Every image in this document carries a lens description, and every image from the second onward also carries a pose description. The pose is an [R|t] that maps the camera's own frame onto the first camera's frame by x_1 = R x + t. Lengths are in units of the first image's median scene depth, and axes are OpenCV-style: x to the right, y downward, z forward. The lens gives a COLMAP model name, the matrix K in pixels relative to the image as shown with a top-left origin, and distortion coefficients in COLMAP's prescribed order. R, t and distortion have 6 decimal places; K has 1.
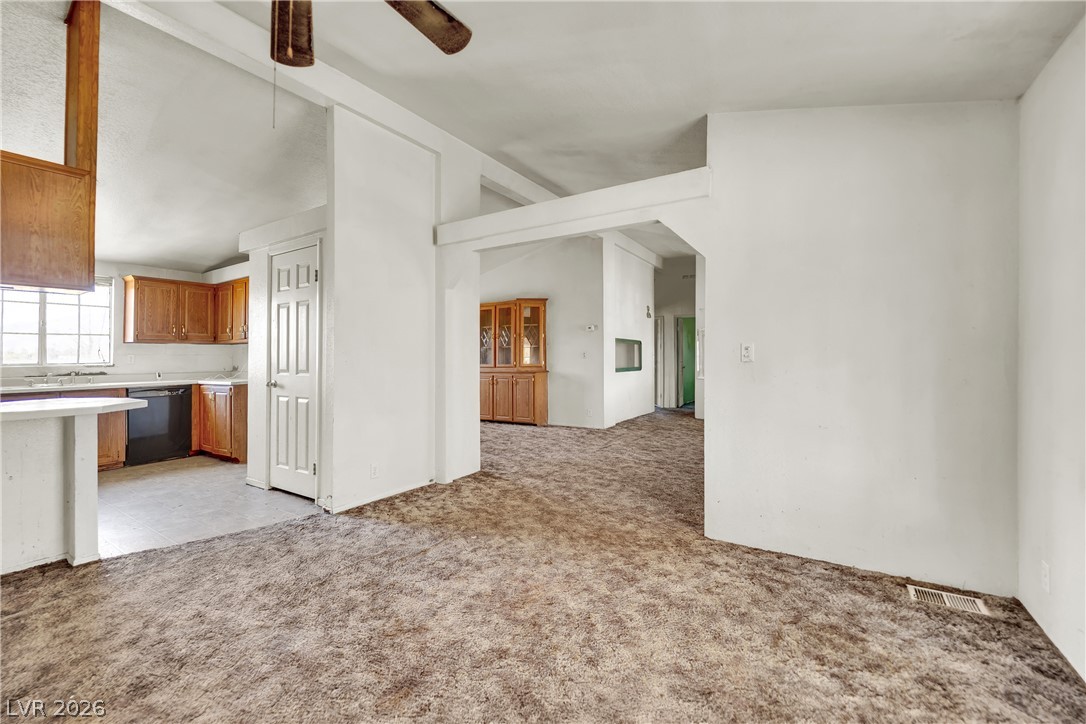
lens RADIAL K [[455.2, 0, 535.9], [0, 455.2, 356.4], [0, 0, 1]] dist [-0.013017, 0.000495]
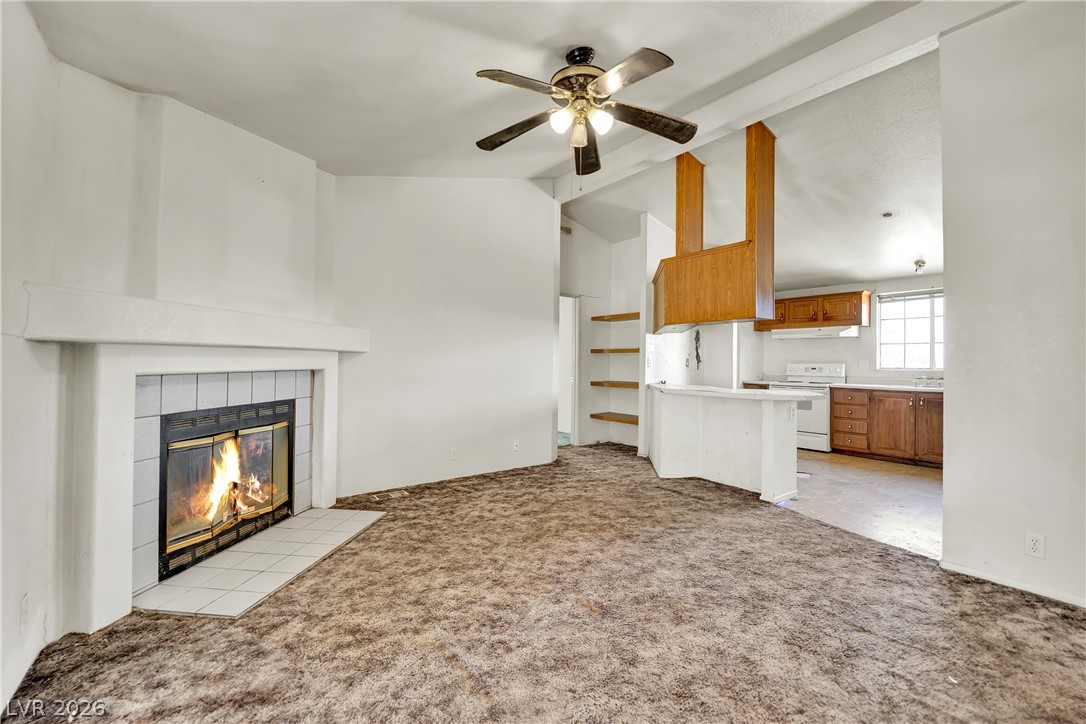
lens RADIAL K [[455.2, 0, 547.5], [0, 455.2, 358.3], [0, 0, 1]] dist [-0.013017, 0.000495]
pose [[-0.321015, -0.005089, -0.947060, 0.611602], [-0.008079, 0.999964, -0.002635, 0.001592], [0.947040, 0.006805, -0.321045, 0.764018]]
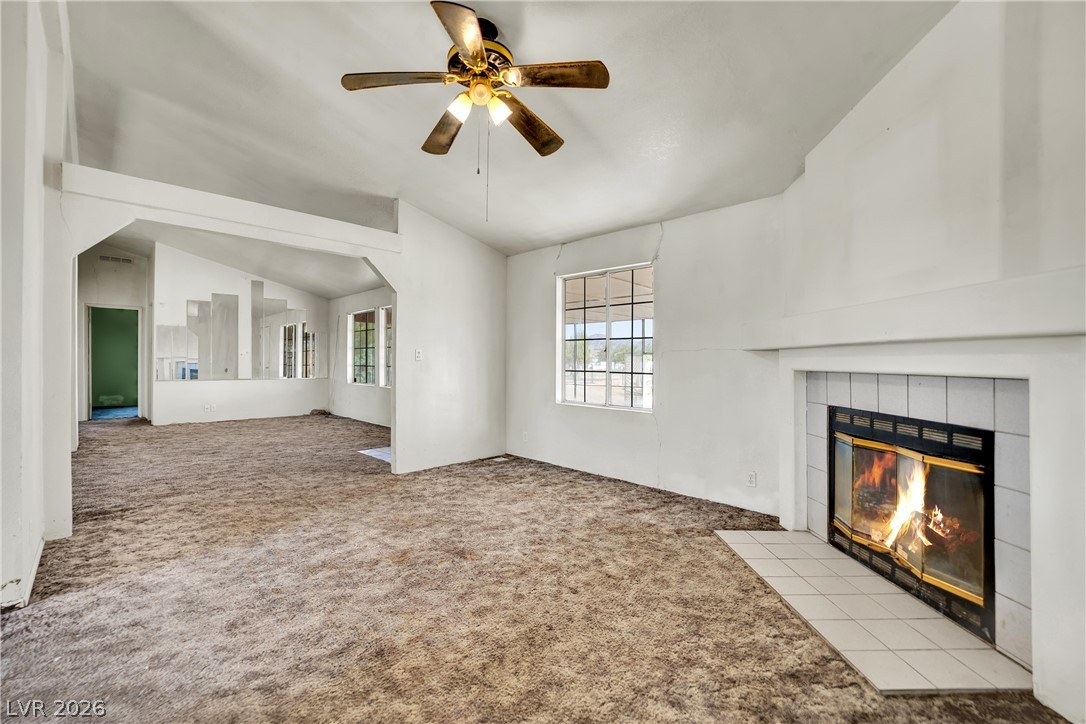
lens RADIAL K [[455.2, 0, 544.6], [0, 455.2, 358.9], [0, 0, 1]] dist [-0.013017, 0.000495]
pose [[0.191808, 0.005870, 0.981415, -1.131044], [-0.003071, 0.999981, -0.005381, 0.014433], [-0.981428, -0.001982, 0.191822, 0.232554]]
